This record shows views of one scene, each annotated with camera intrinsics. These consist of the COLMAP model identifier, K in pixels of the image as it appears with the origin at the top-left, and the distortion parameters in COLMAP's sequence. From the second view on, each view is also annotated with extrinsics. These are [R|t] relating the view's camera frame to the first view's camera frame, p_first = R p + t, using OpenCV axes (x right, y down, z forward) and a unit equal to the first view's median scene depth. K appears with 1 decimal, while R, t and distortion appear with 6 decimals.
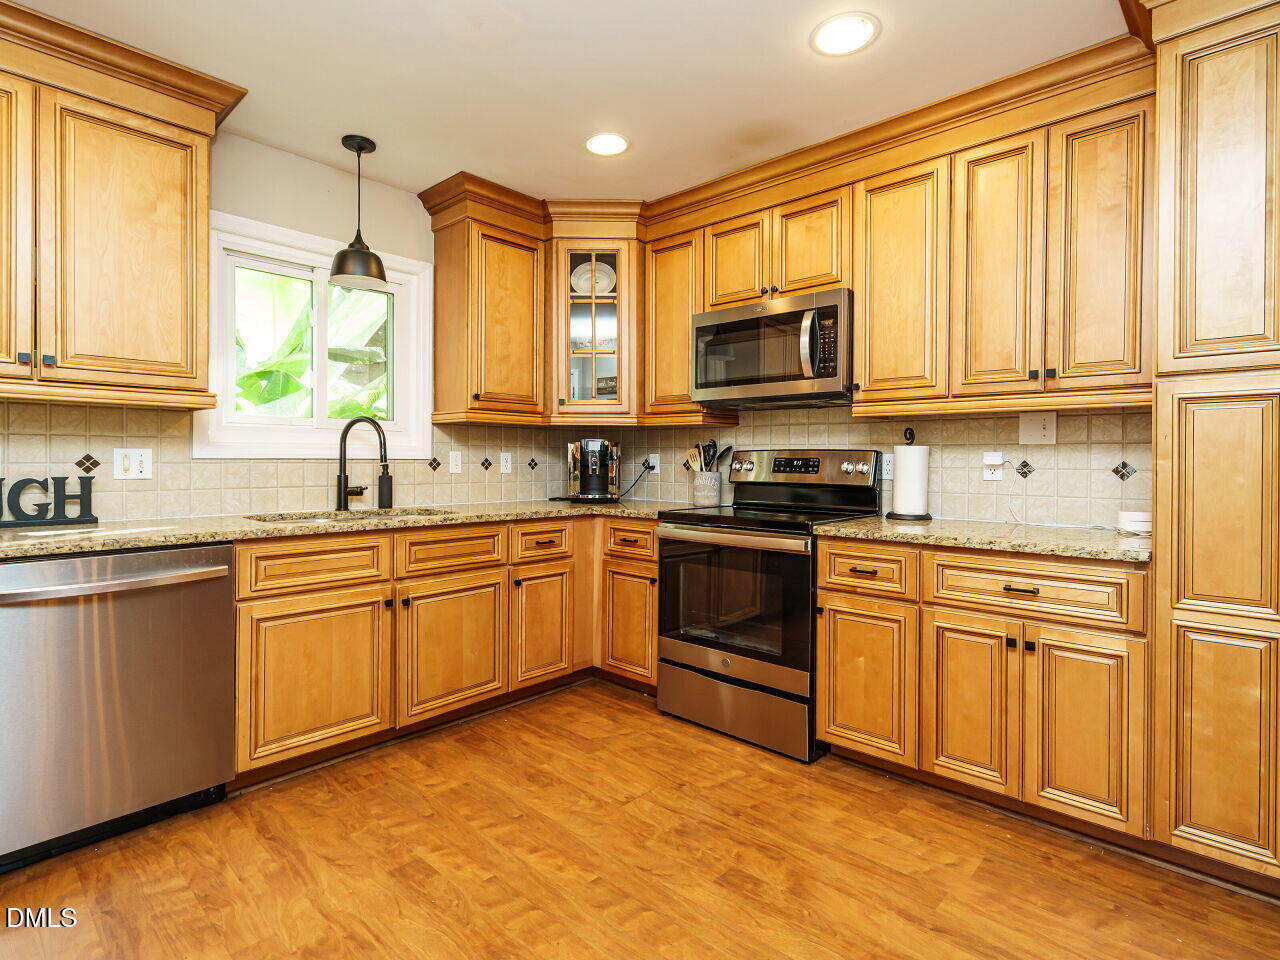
lens RADIAL K [[662.4, 0, 640.1], [0, 662.4, 494.2], [0, 0, 1]] dist [0.000644, 0.001438]
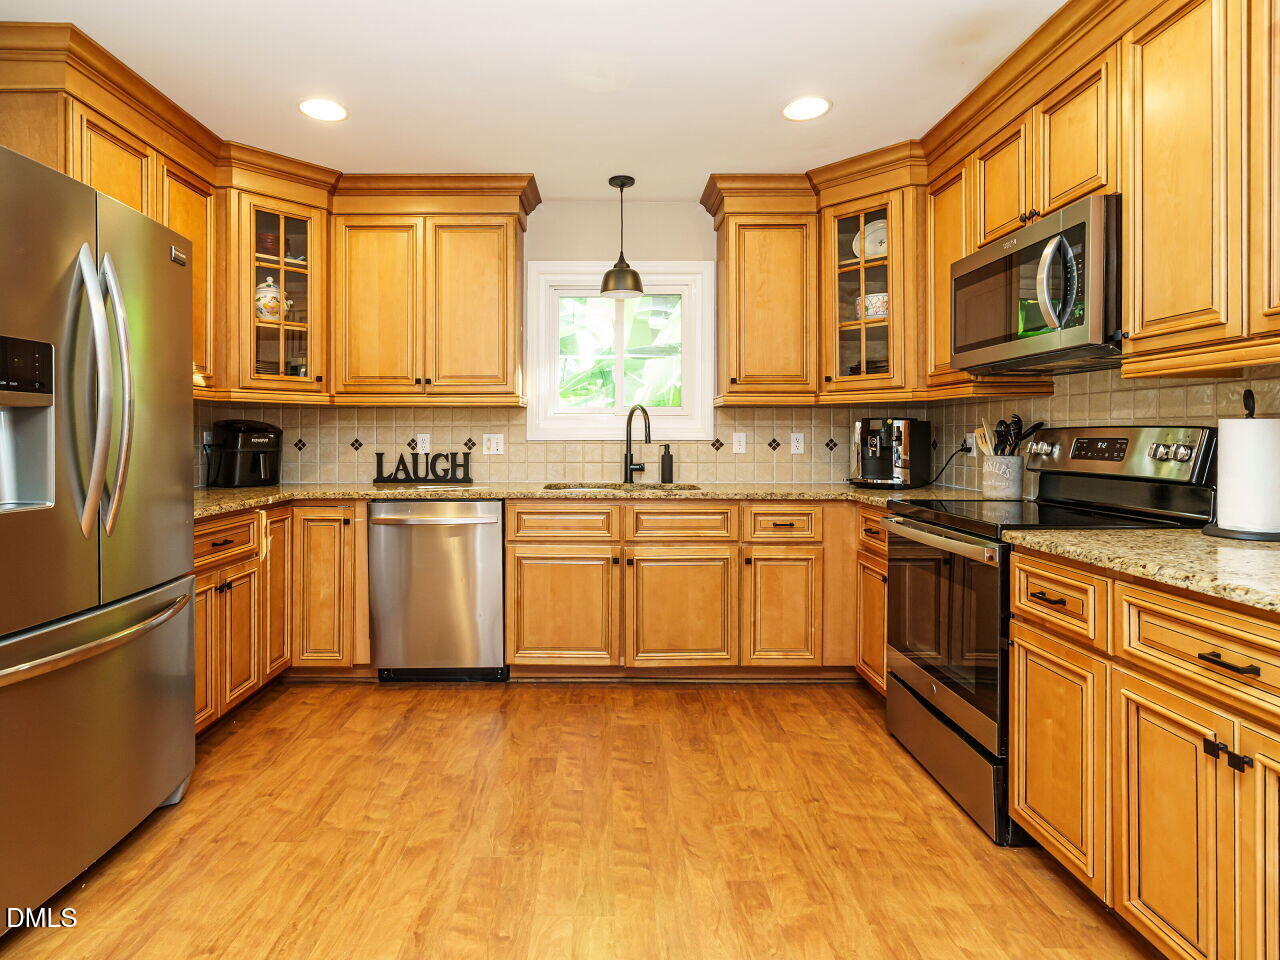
lens RADIAL K [[687.5, 0, 601.3], [0, 687.5, 475.0], [0, 0, 1]] dist [0.004595, 0.001471]
pose [[0.674360, 0.036836, -0.737483, 0.508806], [-0.034456, 0.999237, 0.018404, -0.012901], [0.737598, 0.012999, 0.675115, 0.130684]]
